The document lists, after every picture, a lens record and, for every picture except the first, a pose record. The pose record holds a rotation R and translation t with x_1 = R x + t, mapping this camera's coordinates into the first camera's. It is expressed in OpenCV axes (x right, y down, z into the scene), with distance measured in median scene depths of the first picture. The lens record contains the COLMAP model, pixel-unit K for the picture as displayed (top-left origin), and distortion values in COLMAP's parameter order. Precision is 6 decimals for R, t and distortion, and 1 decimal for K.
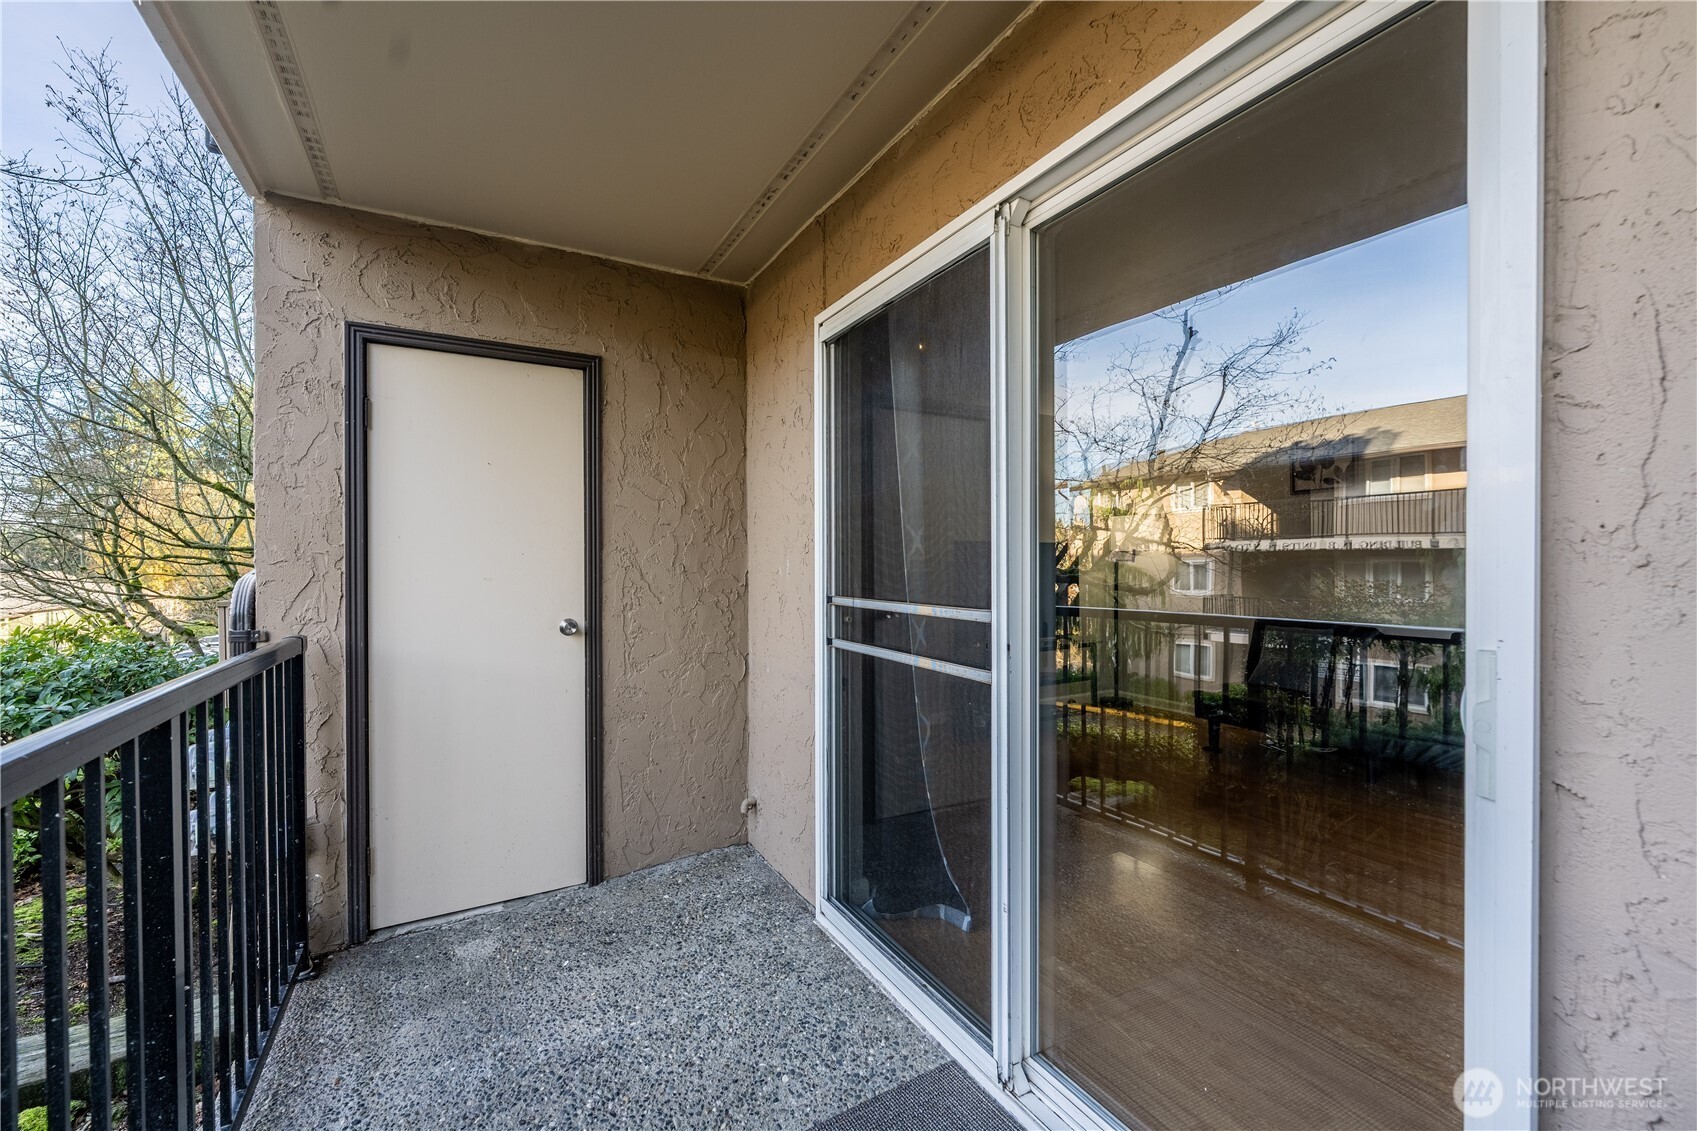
lens RADIAL K [[690.4, 0, 837.2], [0, 690.4, 563.4], [0, 0, 1]] dist [-0.005507, -0.000399]
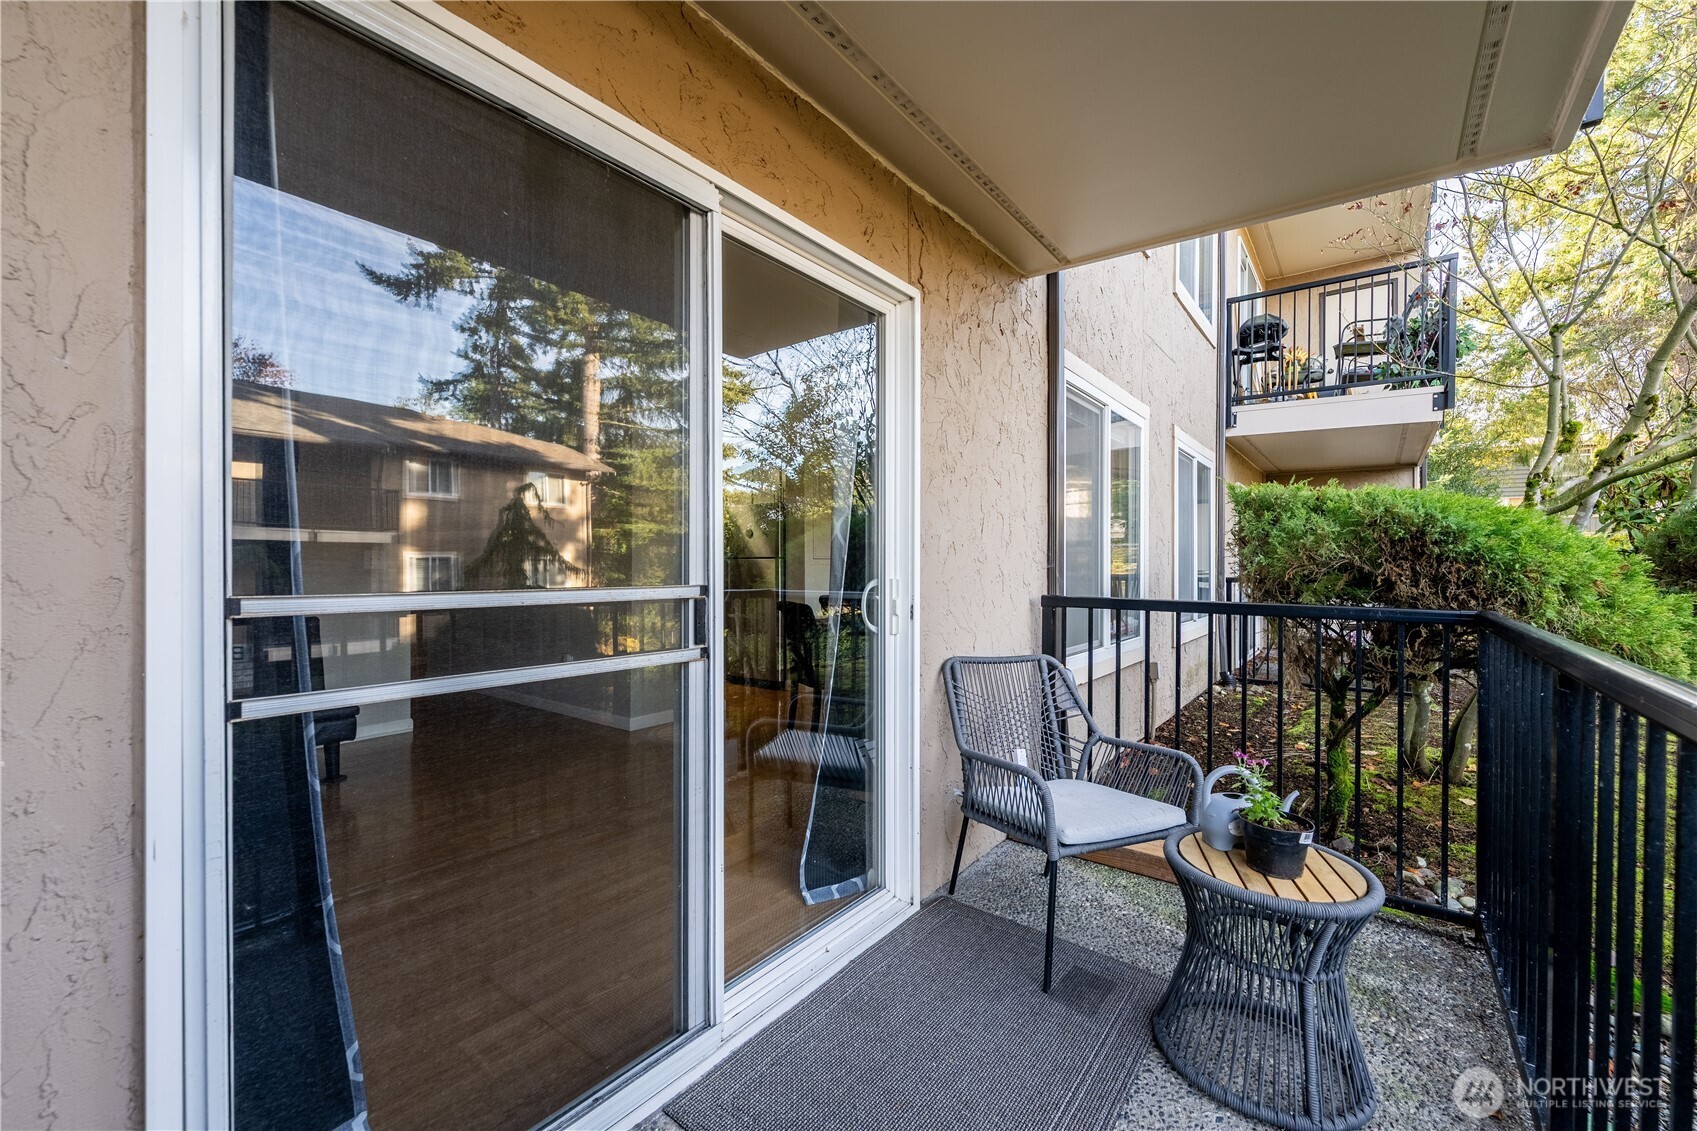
lens RADIAL K [[683.1, 0, 849.4], [0, 683.1, 567.8], [0, 0, 1]] dist [-0.002087, -0.000330]
pose [[-0.409109, -0.004684, 0.912473, -0.740404], [0.001951, 0.999980, 0.006009, 0.037988], [-0.912483, 0.004239, -0.409092, 1.183127]]
